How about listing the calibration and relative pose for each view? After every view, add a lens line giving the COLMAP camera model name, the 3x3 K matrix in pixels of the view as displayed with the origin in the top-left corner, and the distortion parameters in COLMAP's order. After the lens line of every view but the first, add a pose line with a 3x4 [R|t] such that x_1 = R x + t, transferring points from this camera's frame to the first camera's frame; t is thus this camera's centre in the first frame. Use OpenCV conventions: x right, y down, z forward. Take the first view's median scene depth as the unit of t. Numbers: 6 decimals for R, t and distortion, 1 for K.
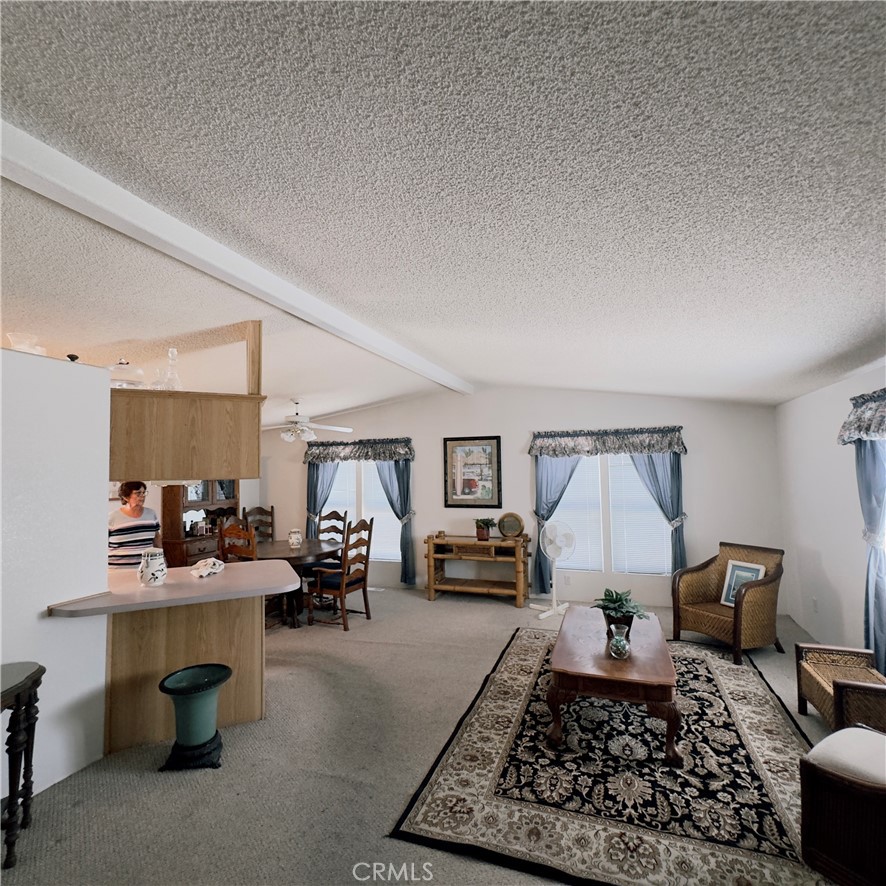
lens RADIAL K [[471.3, 0, 443.0], [0, 471.3, 443.0], [0, 0, 1]] dist [-0.002088, -0.000194]
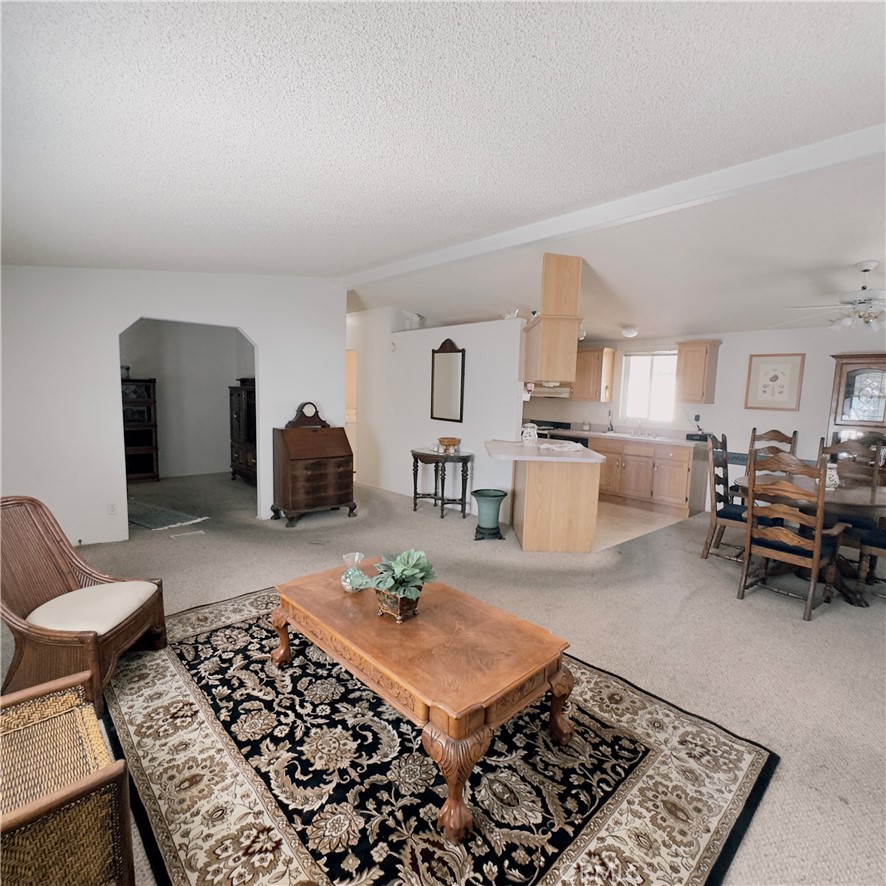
lens RADIAL K [[471.3, 0, 443.0], [0, 471.3, 443.0], [0, 0, 1]] dist [-0.002088, -0.000194]
pose [[-0.444512, 0.106017, -0.889477, 0.887572], [0.034334, 0.994258, 0.101348, 0.104898], [0.895114, 0.014512, -0.445600, 1.317708]]
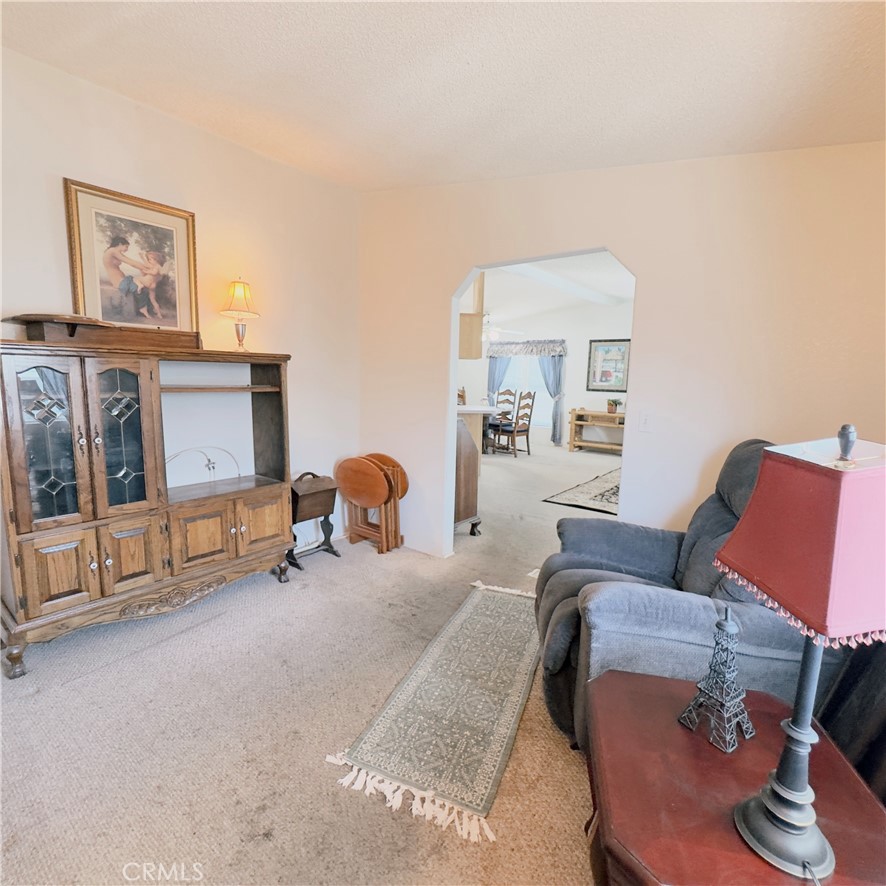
lens RADIAL K [[471.3, 0, 443.0], [0, 471.3, 443.0], [0, 0, 1]] dist [-0.002088, -0.000194]
pose [[0.948231, 0.081965, -0.306821, 0.080972], [-0.019299, 0.979207, 0.201944, 0.027484], [0.316993, -0.185569, 0.930097, -0.887576]]
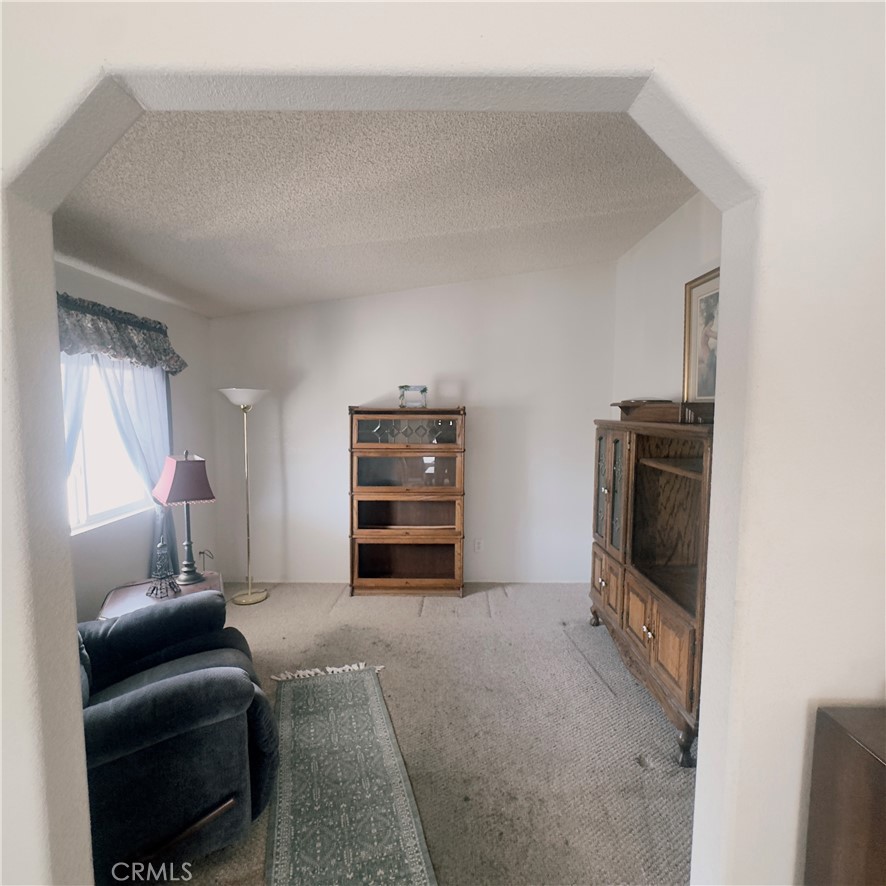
lens RADIAL K [[471.3, 0, 443.0], [0, 471.3, 443.0], [0, 0, 1]] dist [-0.002088, -0.000194]
pose [[-0.936225, 0.039441, -0.349181, 0.016589], [0.032398, 0.999137, 0.025991, 0.043316], [0.349905, 0.013021, -0.936695, 0.278812]]
